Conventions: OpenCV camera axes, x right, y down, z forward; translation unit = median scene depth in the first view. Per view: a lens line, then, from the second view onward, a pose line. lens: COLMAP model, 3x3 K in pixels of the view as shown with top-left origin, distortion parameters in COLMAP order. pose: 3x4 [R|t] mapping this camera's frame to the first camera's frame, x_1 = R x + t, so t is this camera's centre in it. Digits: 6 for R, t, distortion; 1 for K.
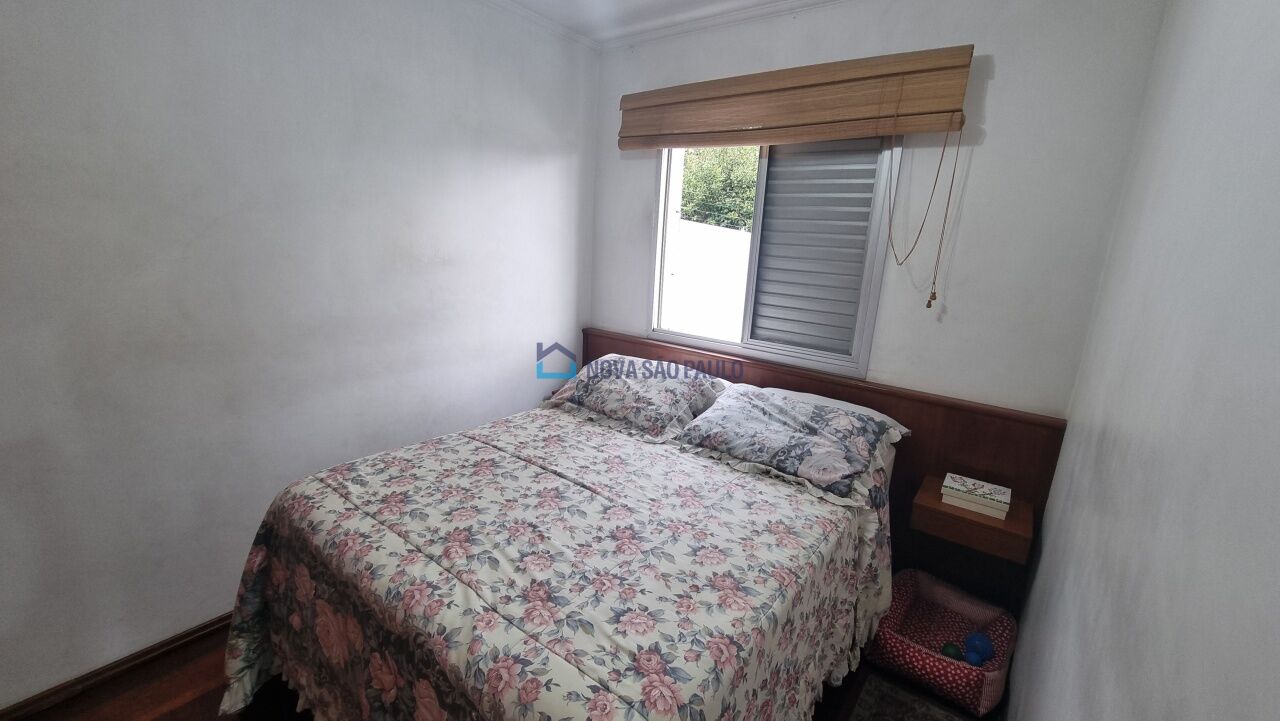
lens RADIAL K [[528.2, 0, 637.0], [0, 528.2, 364.3], [0, 0, 1]] dist [-0.002048, -0.000279]
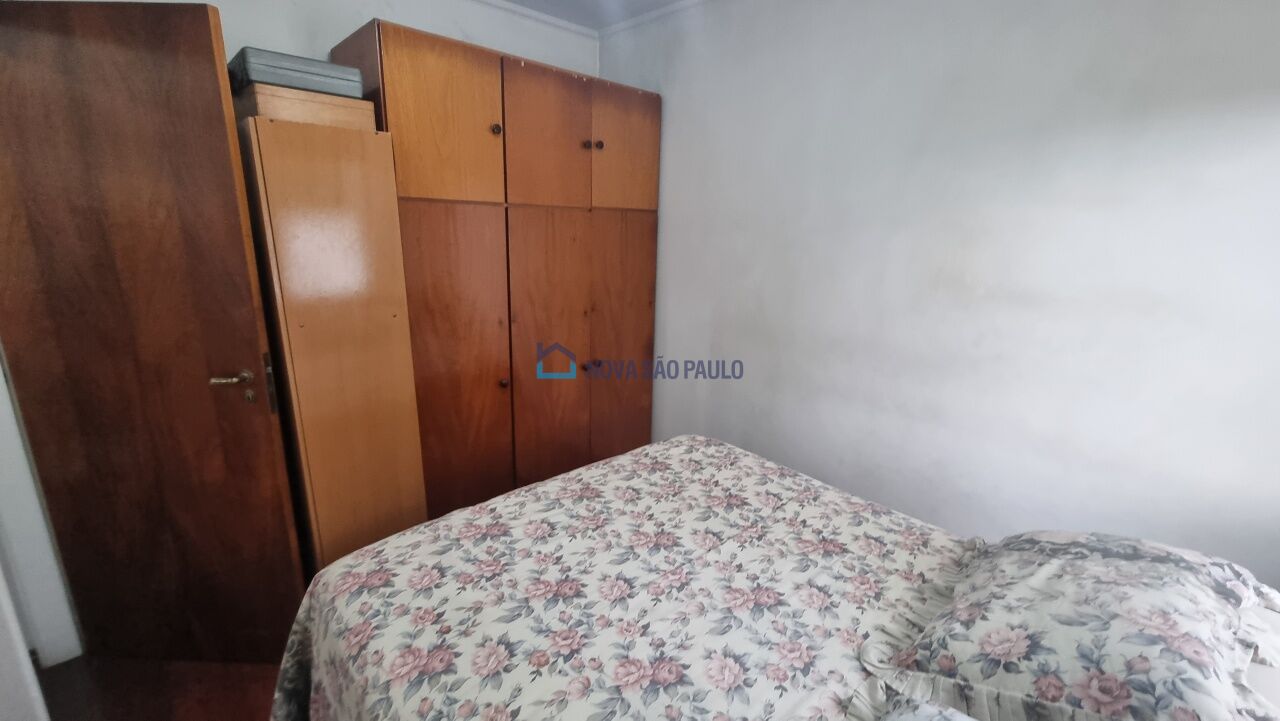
lens RADIAL K [[528.2, 0, 638.2], [0, 528.2, 357.3], [0, 0, 1]] dist [-0.002048, -0.000279]
pose [[-0.165324, 0.185291, -0.968677, 0.674197], [-0.267229, 0.937034, 0.224846, -0.237243], [0.949345, 0.296031, -0.105400, 1.027420]]
